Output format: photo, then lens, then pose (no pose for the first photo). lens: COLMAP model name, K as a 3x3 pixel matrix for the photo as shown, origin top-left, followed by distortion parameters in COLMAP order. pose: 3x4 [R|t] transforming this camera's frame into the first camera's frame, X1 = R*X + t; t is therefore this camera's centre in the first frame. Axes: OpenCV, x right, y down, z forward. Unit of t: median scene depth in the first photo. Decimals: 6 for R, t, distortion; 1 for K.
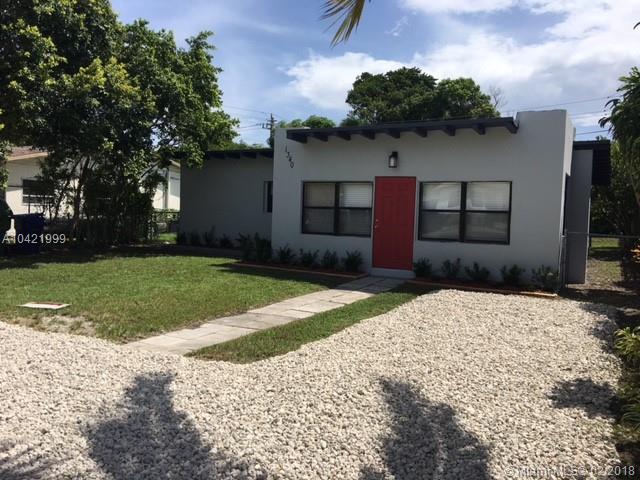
lens RADIAL K [[542.9, 0, 315.4], [0, 542.9, 236.5], [0, 0, 1]] dist [0.099271, -0.147263]
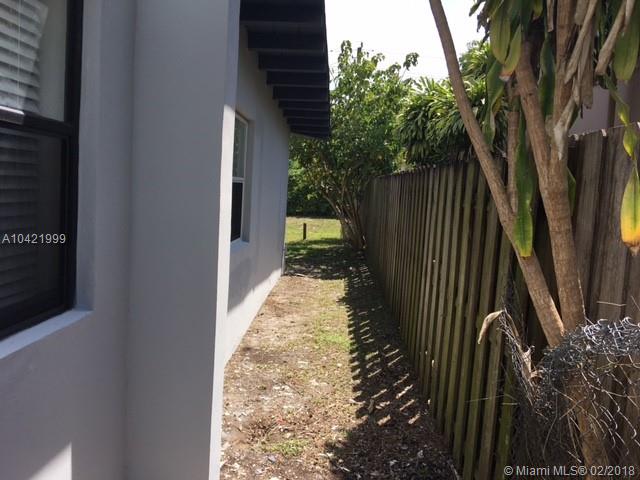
lens RADIAL K [[542.9, 0, 315.4], [0, 542.9, 236.5], [0, 0, 1]] dist [0.099271, -0.147263]
pose [[0.898347, 0.005418, 0.439252, 0.325379], [-0.008644, 0.999948, 0.005344, 0.015088], [-0.439201, -0.008598, 0.898348, 0.593285]]
